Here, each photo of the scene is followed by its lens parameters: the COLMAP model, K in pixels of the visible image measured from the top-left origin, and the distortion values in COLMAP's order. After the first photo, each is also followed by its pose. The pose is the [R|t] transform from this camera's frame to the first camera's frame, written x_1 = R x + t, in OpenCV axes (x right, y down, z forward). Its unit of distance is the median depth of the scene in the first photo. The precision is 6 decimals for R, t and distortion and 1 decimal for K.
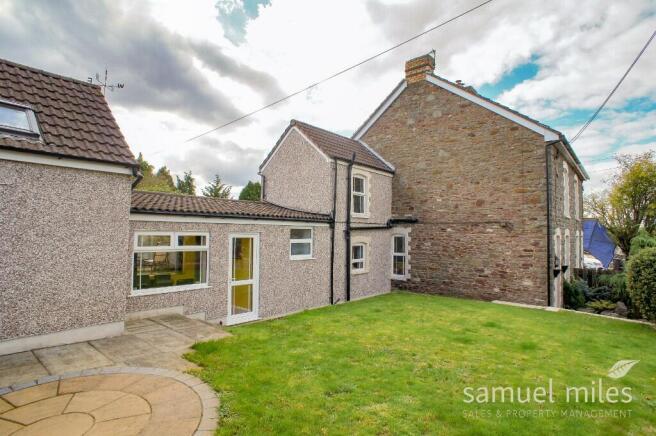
lens RADIAL K [[350.8, 0, 330.5], [0, 350.8, 218.2], [0, 0, 1]] dist [-0.072881, 0.051031]
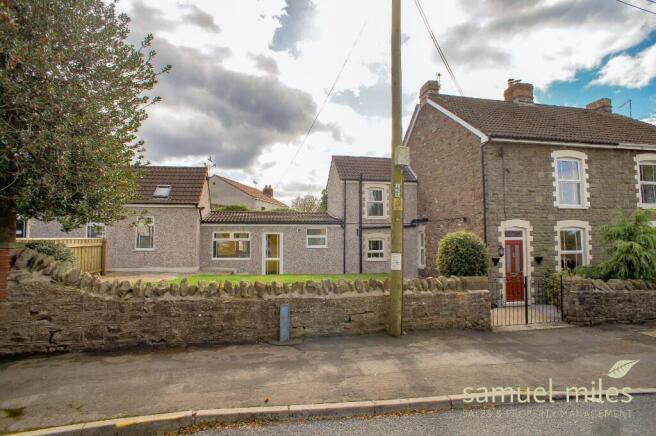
lens RADIAL K [[350.8, 0, 330.5], [0, 350.8, 218.2], [0, 0, 1]] dist [-0.072881, 0.051031]
pose [[0.783629, -0.053862, -0.618890, 0.834798], [0.038914, 0.998534, -0.037629, 0.039640], [0.620009, 0.005403, 0.784576, -0.174289]]
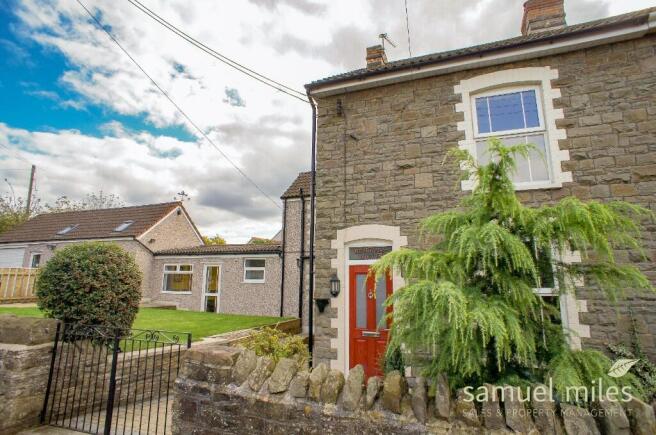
lens RADIAL K [[350.8, 0, 330.5], [0, 350.8, 217.7], [0, 0, 1]] dist [-0.072881, 0.051031]
pose [[0.336502, -0.184446, -0.923443, 1.108943], [0.033464, 0.982353, -0.184018, 0.112259], [0.941088, 0.031020, 0.336736, 0.727396]]
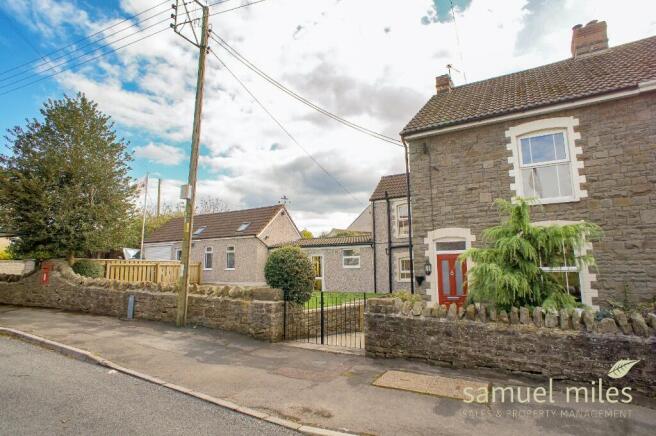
lens RADIAL K [[350.8, 0, 330.5], [0, 350.8, 218.2], [0, 0, 1]] dist [-0.072881, 0.051031]
pose [[0.156487, -0.155065, -0.975431, 1.386852], [0.052365, 0.987512, -0.148585, 0.110941], [0.986291, -0.027827, 0.162653, 0.557643]]
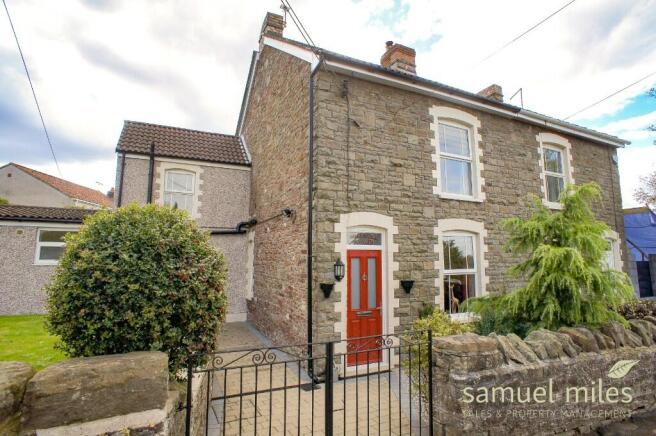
lens RADIAL K [[350.8, 0, 330.5], [0, 350.8, 218.2], [0, 0, 1]] dist [-0.072881, 0.051031]
pose [[0.911959, -0.062235, -0.405533, 0.806782], [0.027053, 0.995399, -0.091922, 0.086635], [0.409388, 0.072859, 0.909447, 0.421525]]
